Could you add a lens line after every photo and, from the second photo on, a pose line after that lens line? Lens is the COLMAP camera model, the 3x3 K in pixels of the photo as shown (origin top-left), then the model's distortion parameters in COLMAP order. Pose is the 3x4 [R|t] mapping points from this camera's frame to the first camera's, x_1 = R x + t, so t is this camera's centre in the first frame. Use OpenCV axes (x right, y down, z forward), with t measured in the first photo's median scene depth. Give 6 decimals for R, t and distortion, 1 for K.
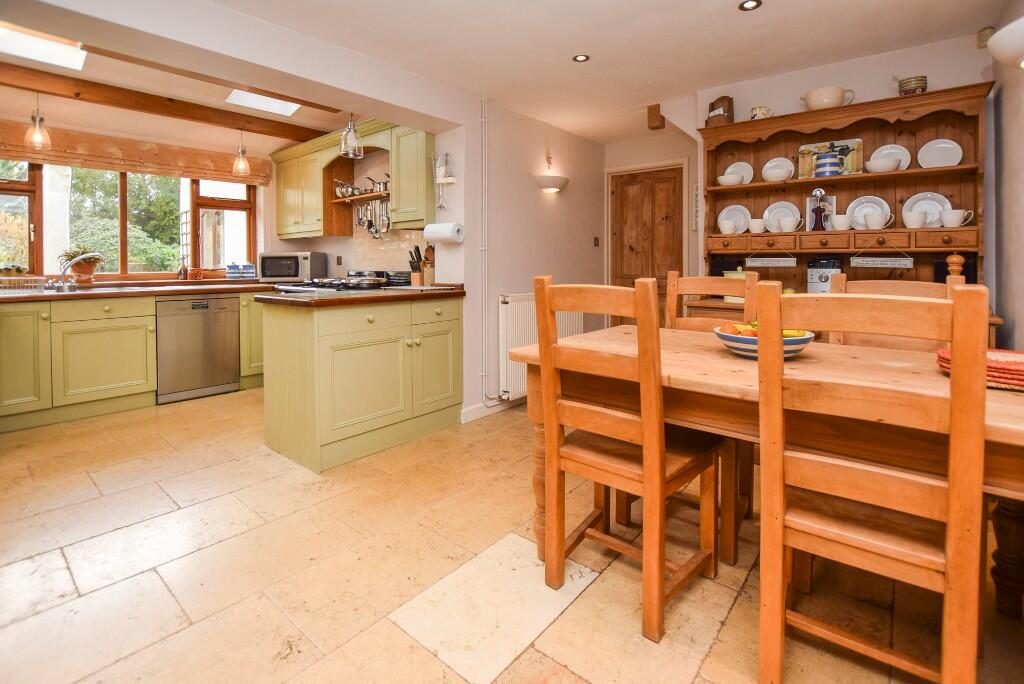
lens RADIAL K [[480.2, 0, 478.6], [0, 480.2, 263.2], [0, 0, 1]] dist [-0.000416, 0.000231]
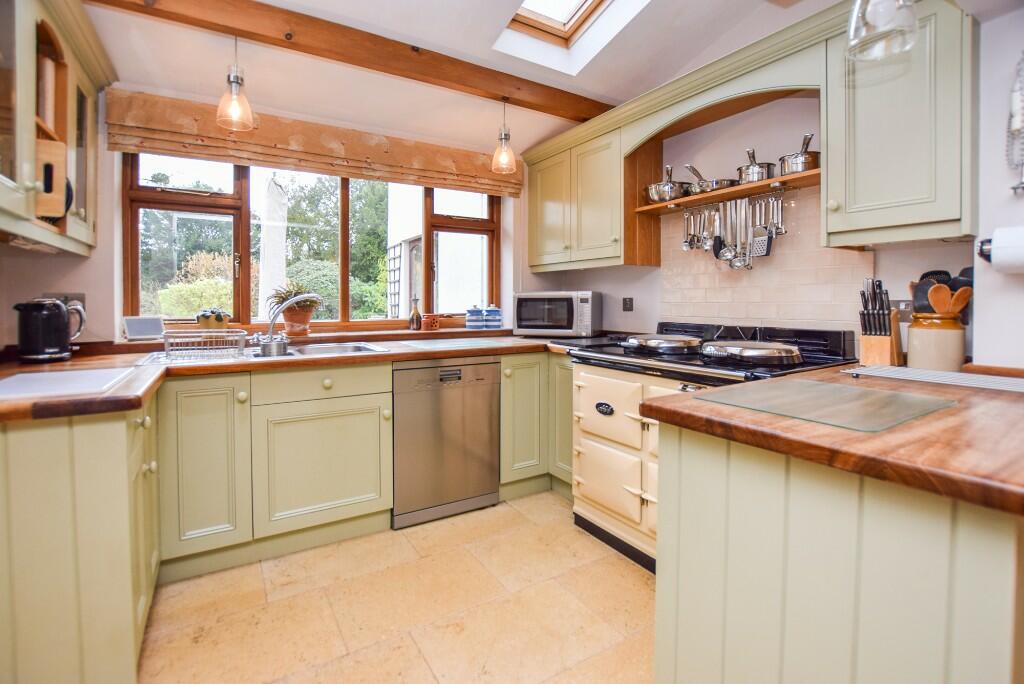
lens RADIAL K [[469.6, 0, 506.7], [0, 469.6, 301.0], [0, 0, 1]] dist [-0.003985, -0.000500]
pose [[0.961972, 0.006498, -0.273071, -0.305218], [-0.006159, 0.999979, 0.002098, -0.011643], [0.273078, -0.000337, 0.961992, 0.378756]]
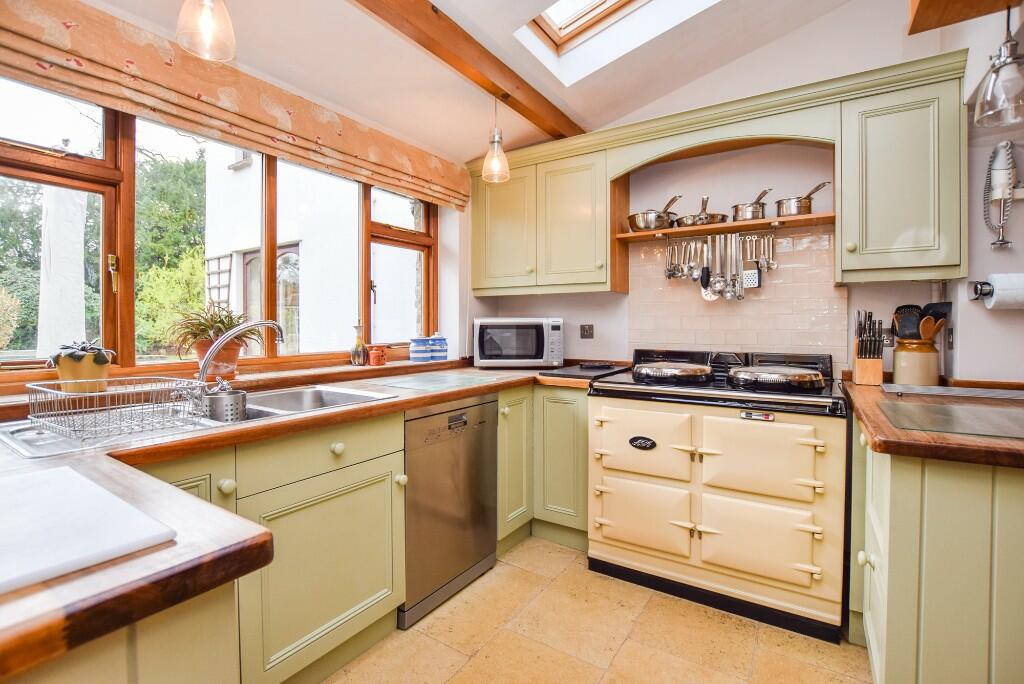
lens RADIAL K [[470.6, 0, 509.4], [0, 470.6, 324.6], [0, 0, 1]] dist [-0.014088, 0.000235]
pose [[0.987242, 0.007259, 0.159064, -0.547171], [-0.007002, 0.999973, -0.002174, -0.014166], [-0.159075, 0.001033, 0.987266, 0.440310]]
